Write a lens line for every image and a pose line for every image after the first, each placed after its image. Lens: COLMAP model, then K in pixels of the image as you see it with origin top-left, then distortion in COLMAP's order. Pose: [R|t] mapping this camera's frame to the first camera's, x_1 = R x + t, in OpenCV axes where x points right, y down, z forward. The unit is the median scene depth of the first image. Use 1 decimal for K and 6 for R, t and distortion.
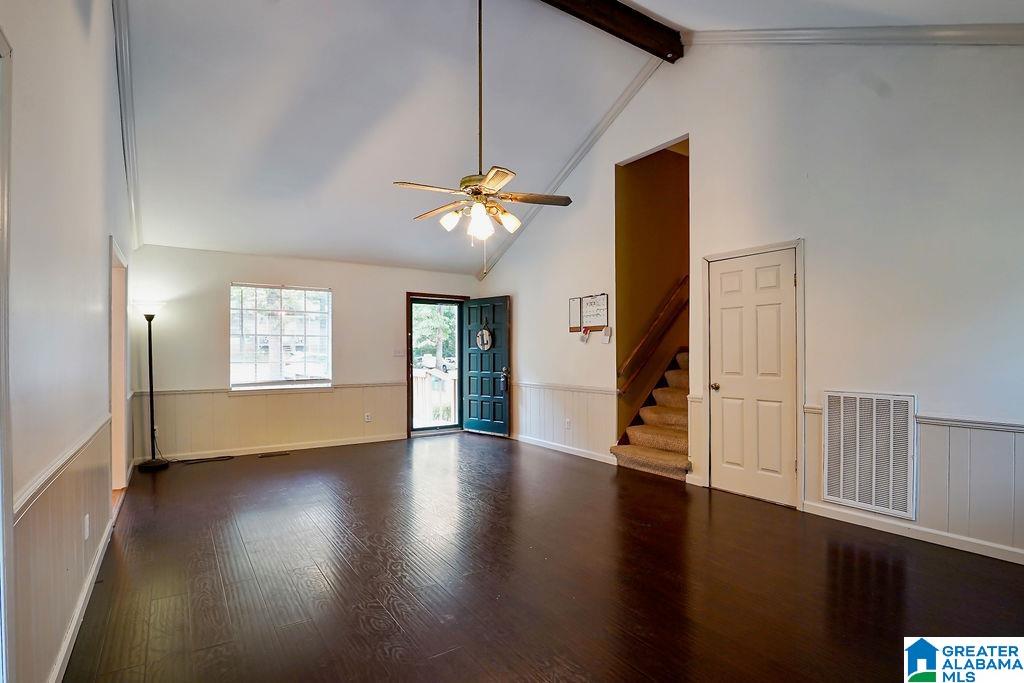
lens RADIAL K [[508.4, 0, 513.2], [0, 508.4, 351.9], [0, 0, 1]] dist [-0.001702, -0.000201]
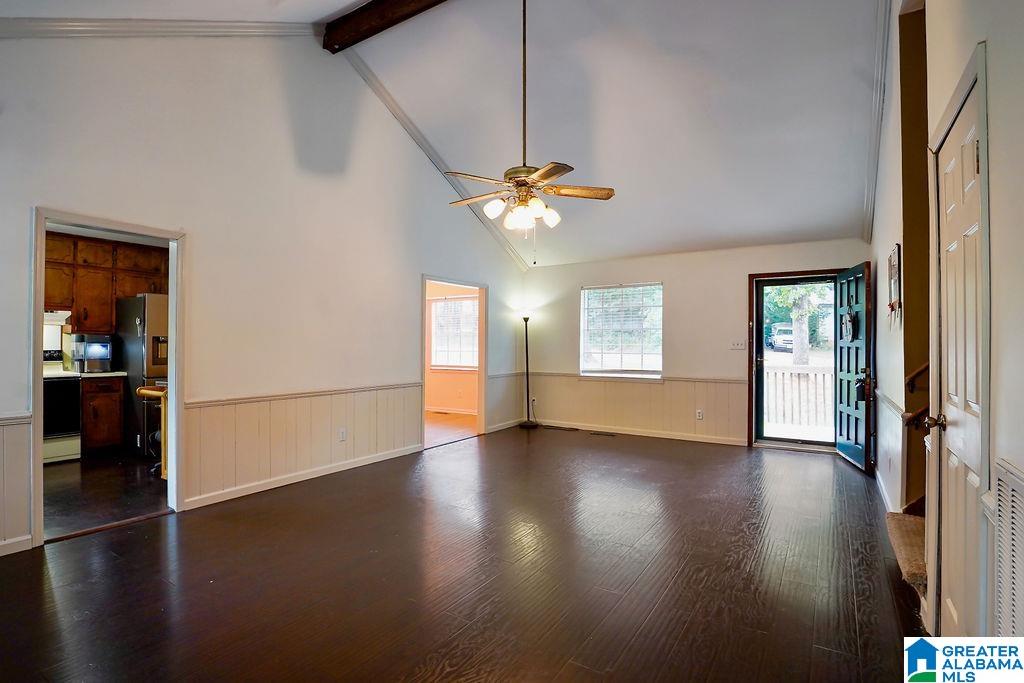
lens RADIAL K [[508.4, 0, 513.2], [0, 508.4, 351.9], [0, 0, 1]] dist [-0.001702, -0.000201]
pose [[0.405268, 0.018585, -0.914009, 0.405760], [0.000157, 0.999792, 0.020399, -0.004956], [0.914198, -0.008411, 0.405181, 0.283295]]
